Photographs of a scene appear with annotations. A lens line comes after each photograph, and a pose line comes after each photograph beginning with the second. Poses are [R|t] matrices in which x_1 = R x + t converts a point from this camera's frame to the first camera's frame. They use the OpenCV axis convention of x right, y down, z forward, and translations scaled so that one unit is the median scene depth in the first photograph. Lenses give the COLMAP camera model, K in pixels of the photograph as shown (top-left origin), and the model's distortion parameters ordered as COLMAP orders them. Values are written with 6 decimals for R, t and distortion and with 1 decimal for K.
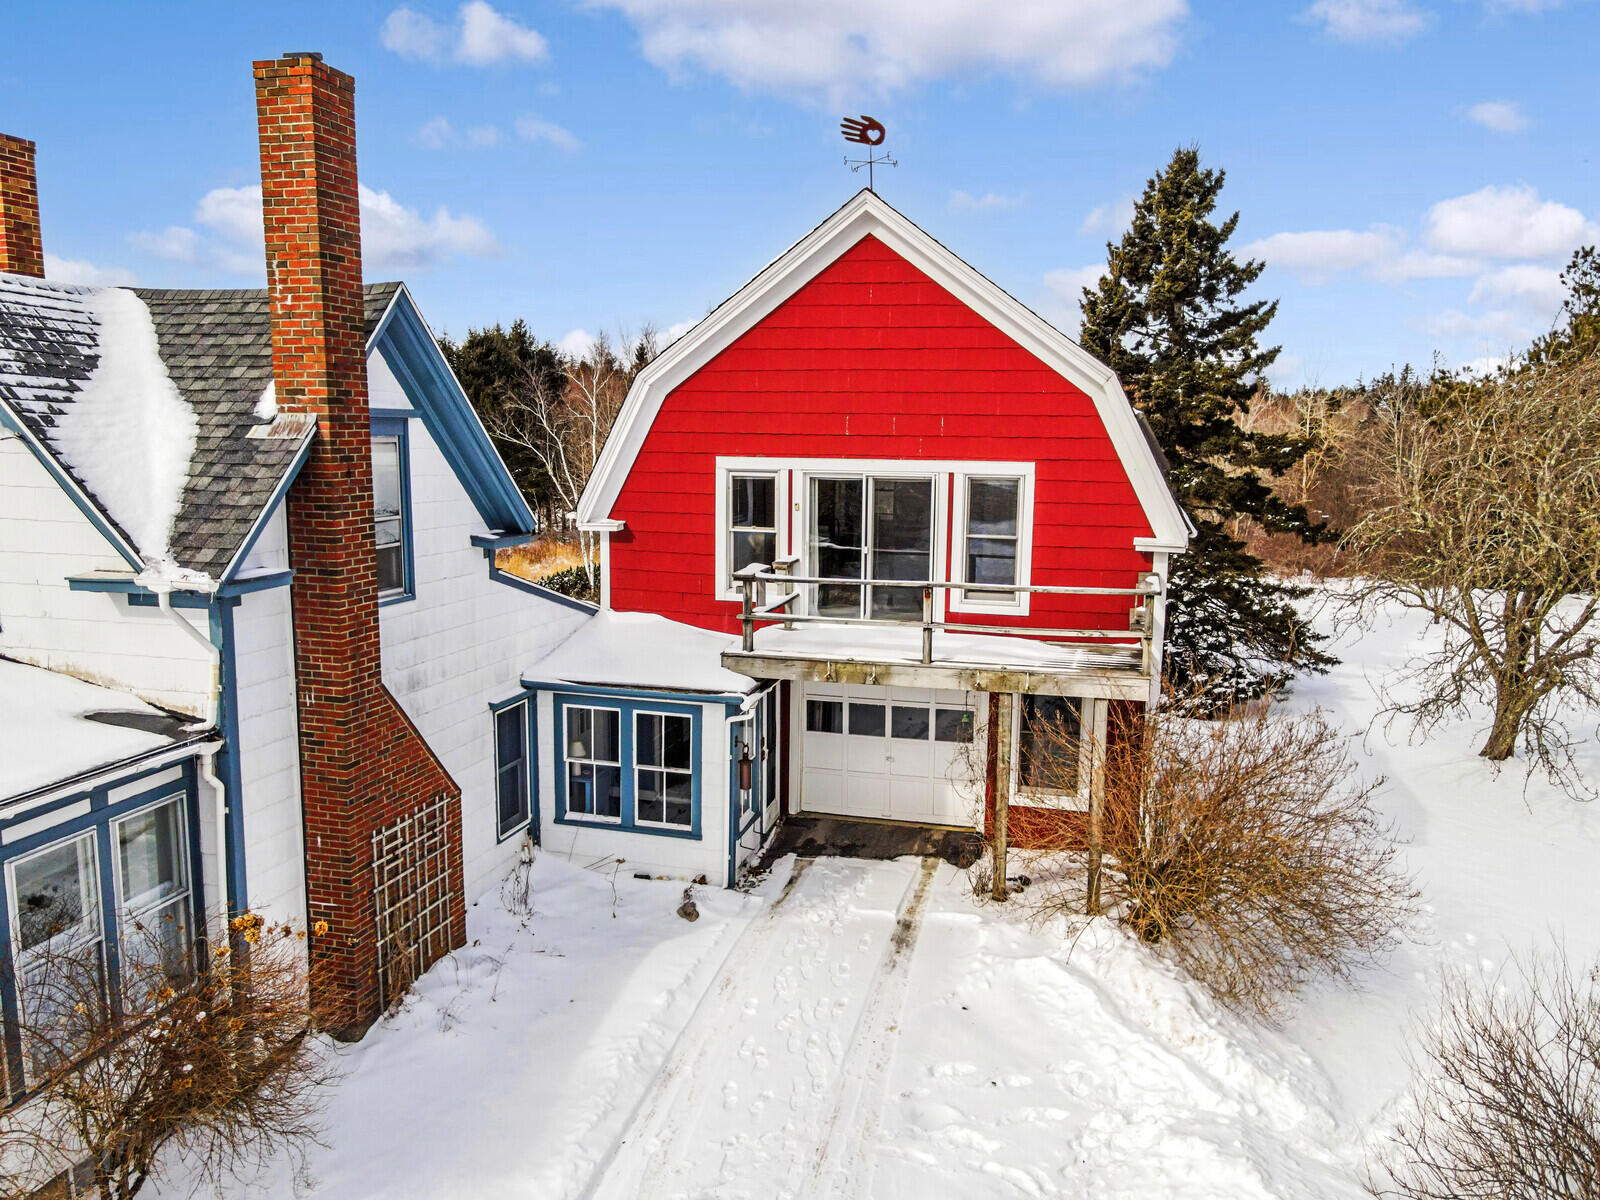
lens RADIAL K [[1159.2, 0, 804.1], [0, 1159.2, 602.6], [0, 0, 1]] dist [0.001315, 0.026983]
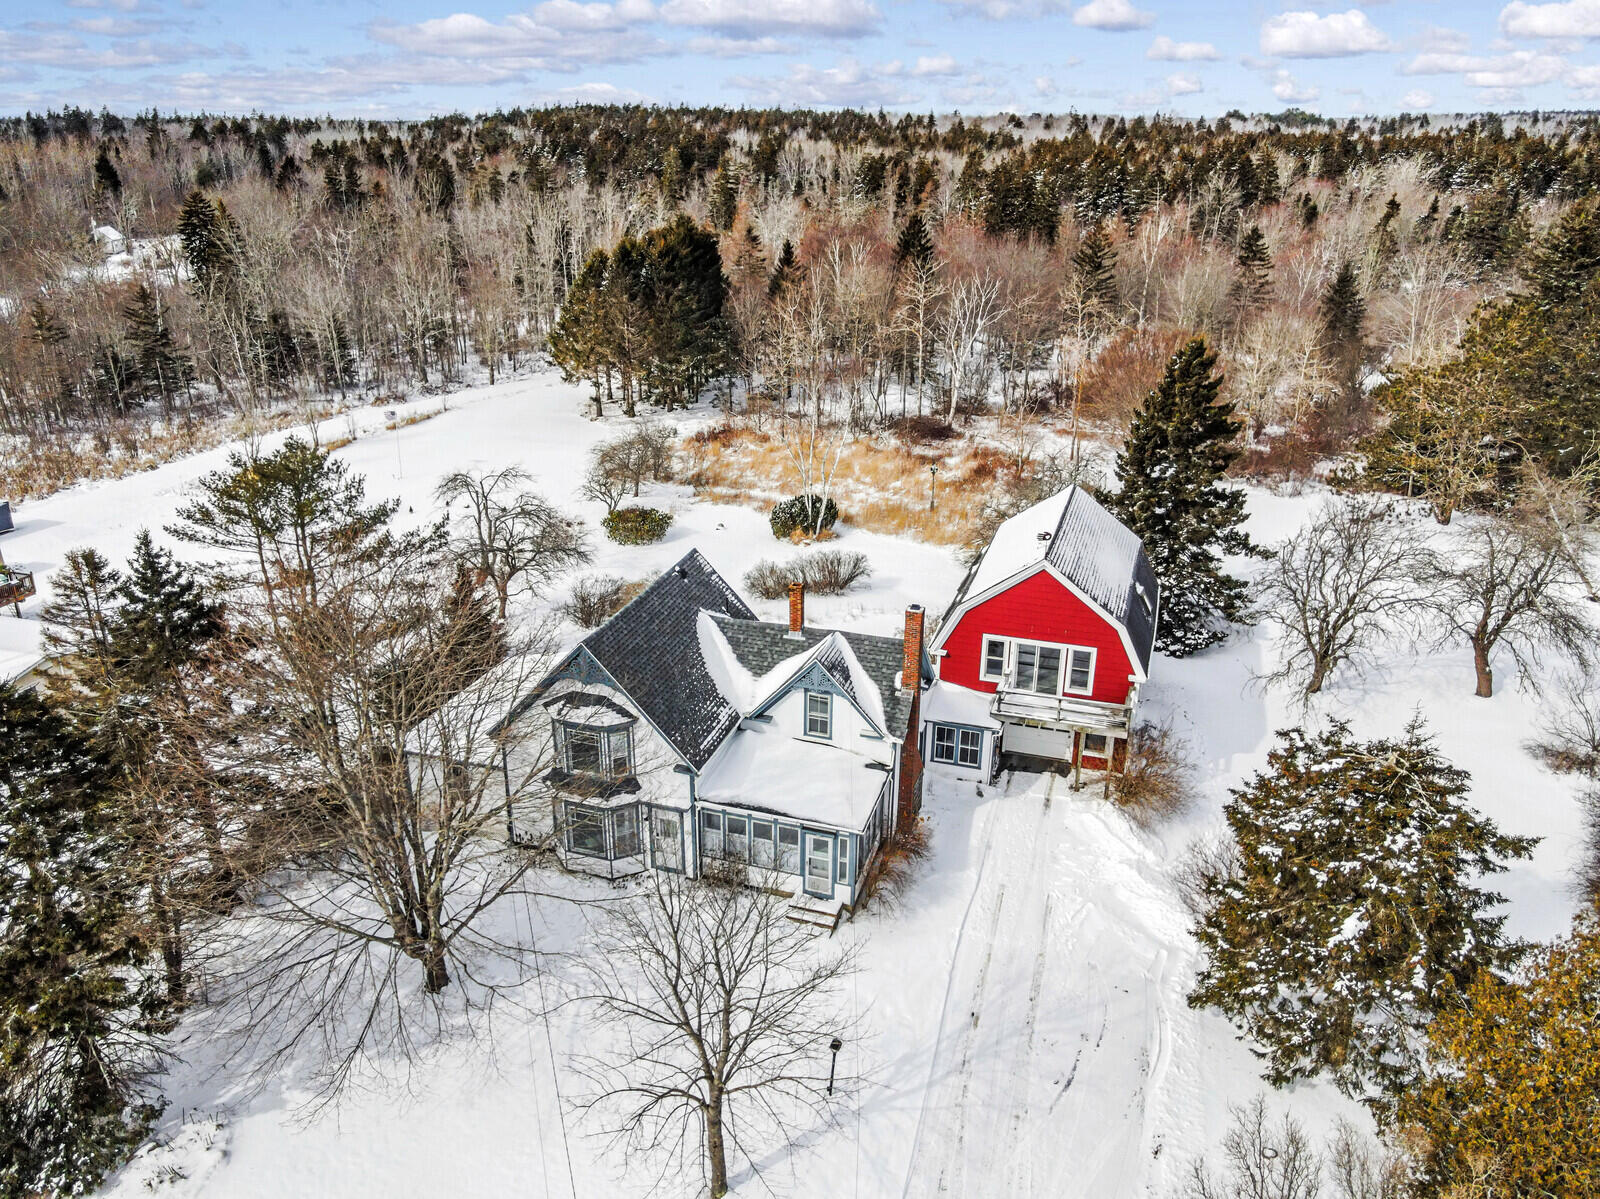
lens RADIAL K [[1176.5, 0, 799.0], [0, 1176.5, 575.3], [0, 0, 1]] dist [0.003145, 0.000644]
pose [[0.998868, 0.017362, -0.044278, -0.448820], [-0.007155, 0.975252, 0.220982, -1.005508], [0.047018, -0.220415, 0.974272, -1.999502]]
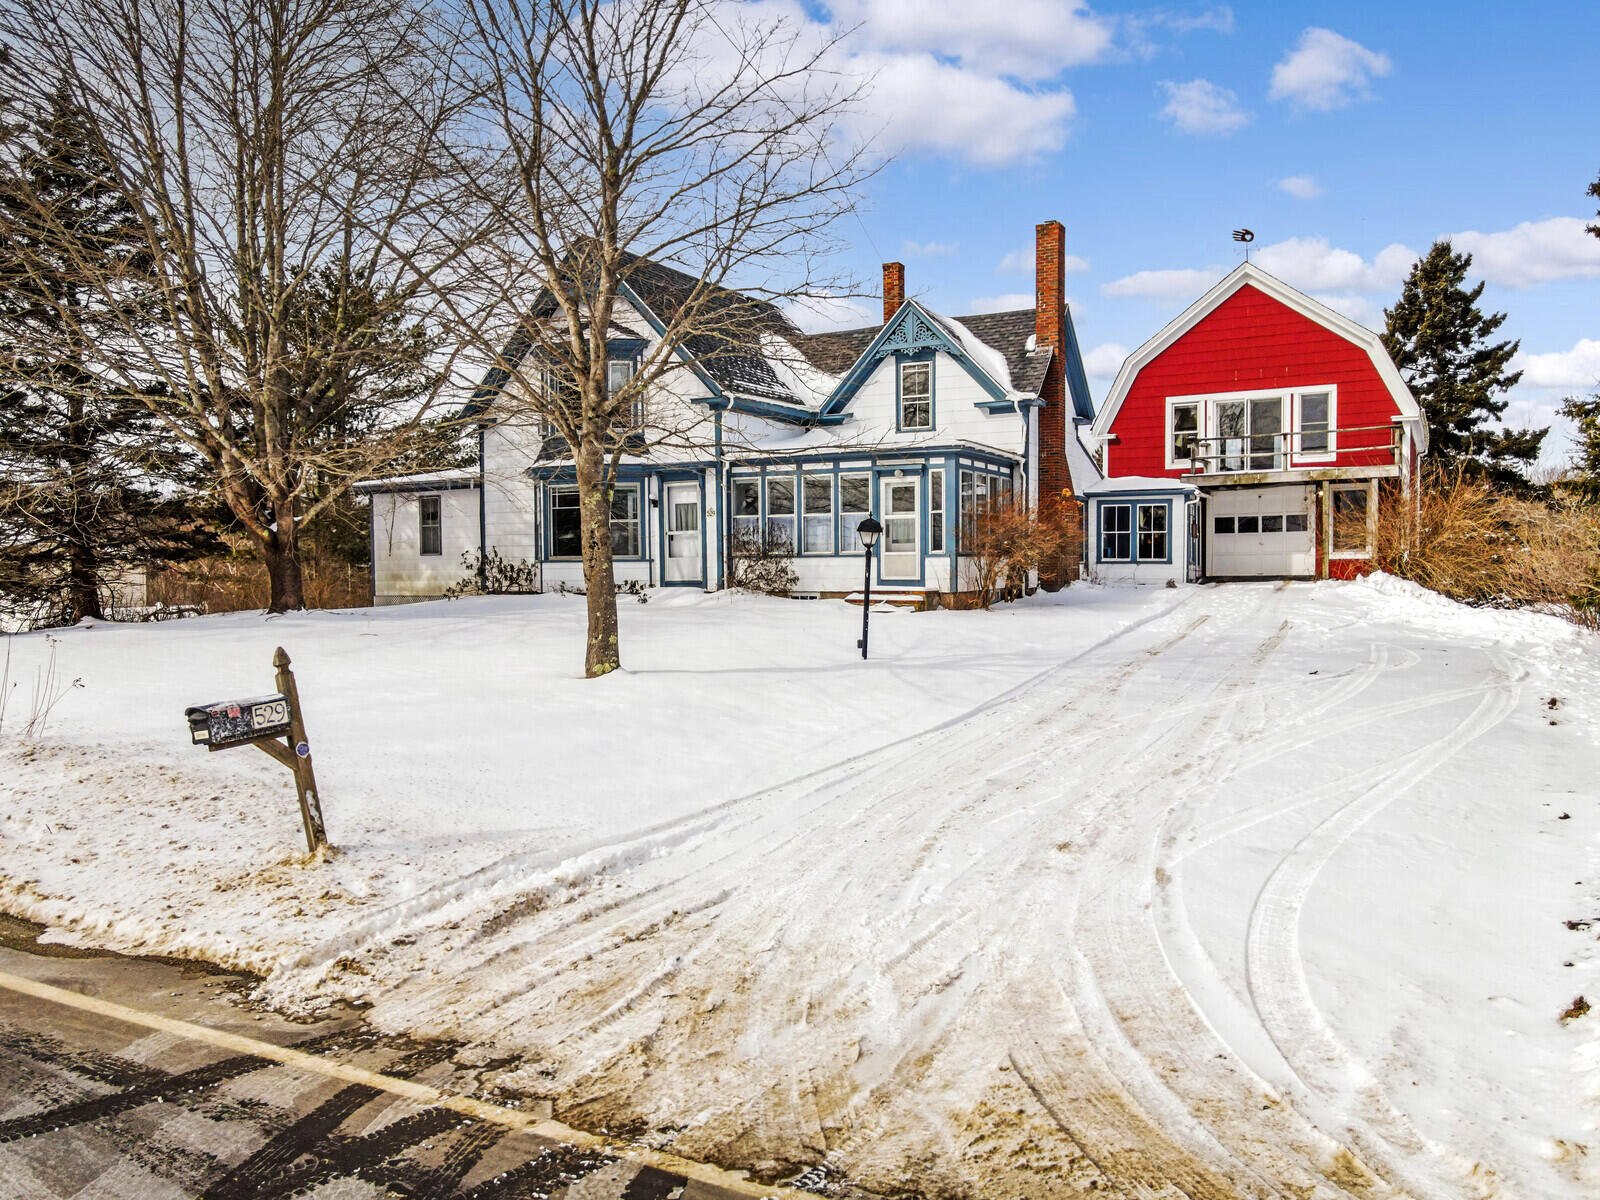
lens RADIAL K [[1159.2, 0, 804.1], [0, 1159.2, 602.6], [0, 0, 1]] dist [0.001315, 0.026983]
pose [[0.973488, -0.010750, -0.228486, -0.261065], [-0.016324, 0.993083, -0.116273, 0.535277], [0.228156, 0.116921, 0.966579, -1.192593]]
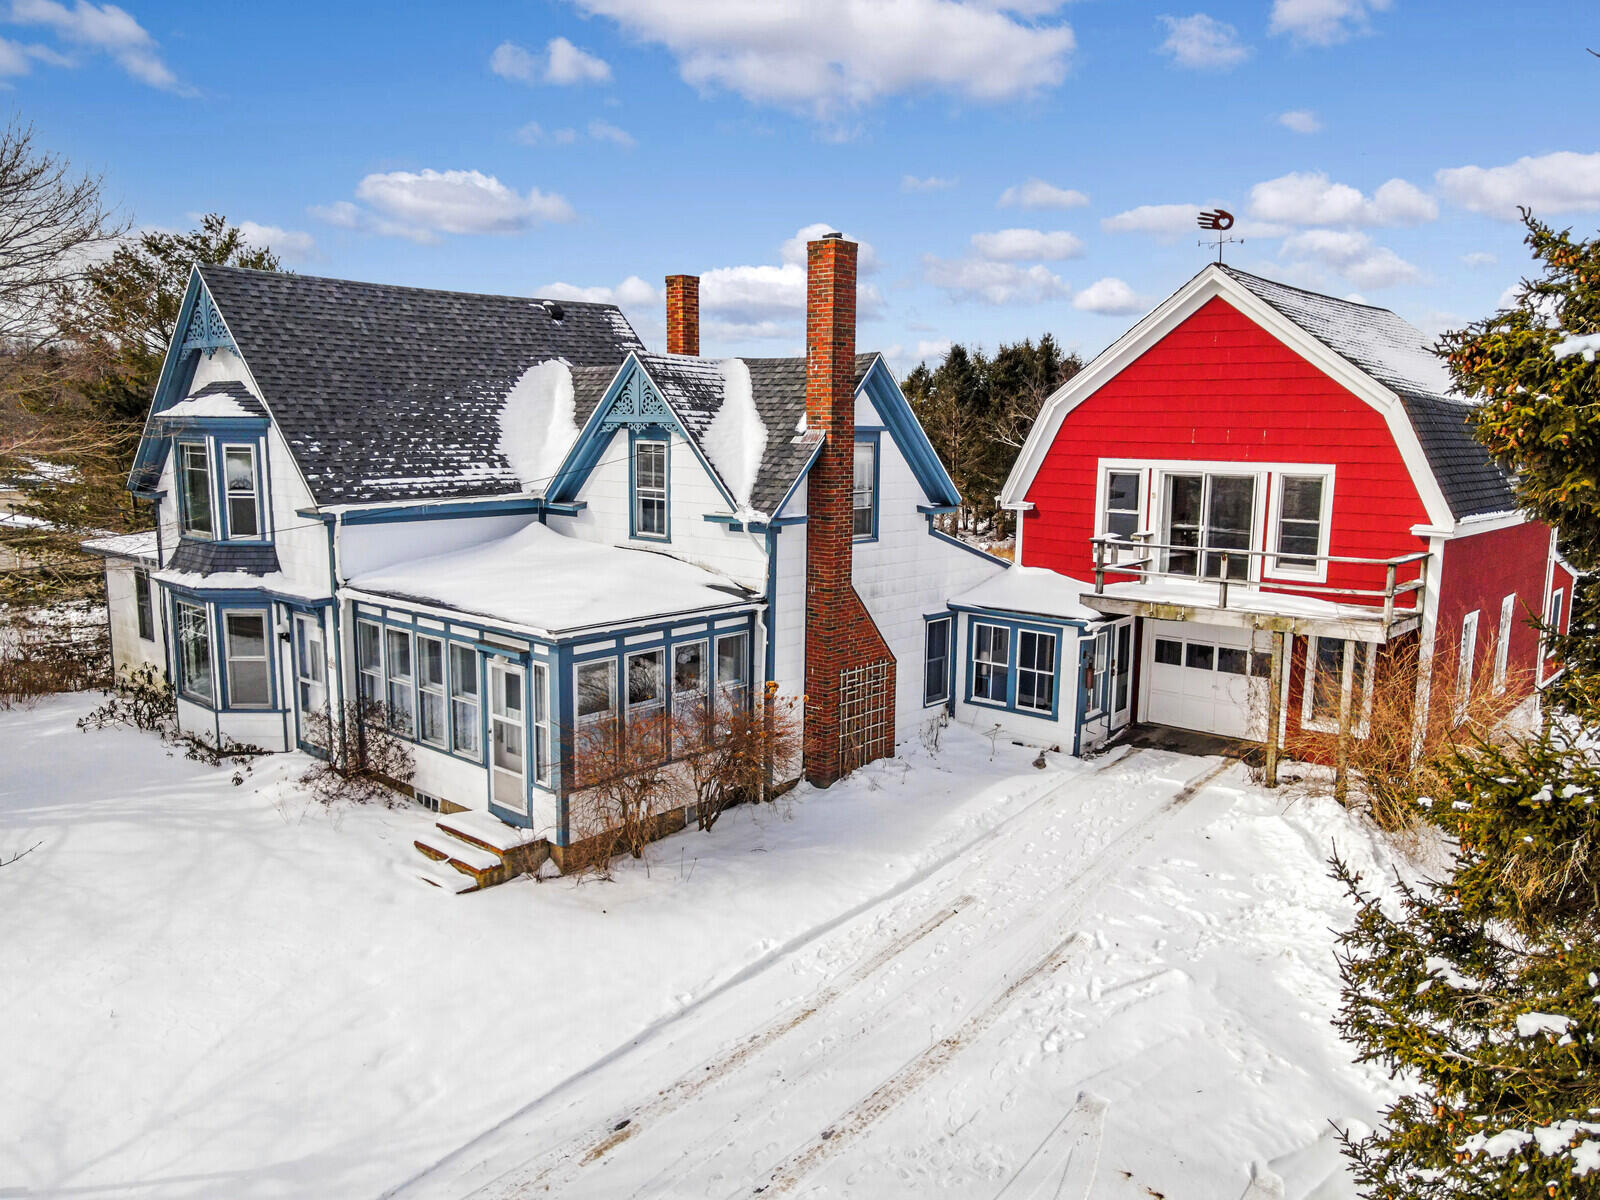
lens RADIAL K [[1152.4, 0, 809.3], [0, 1152.4, 602.6], [0, 0, 1]] dist [0.008873, -0.001163]
pose [[0.900300, 0.066149, -0.430214, 0.244955], [-0.067567, 0.997643, 0.012000, 0.060587], [0.429994, 0.018265, 0.902647, -0.442279]]
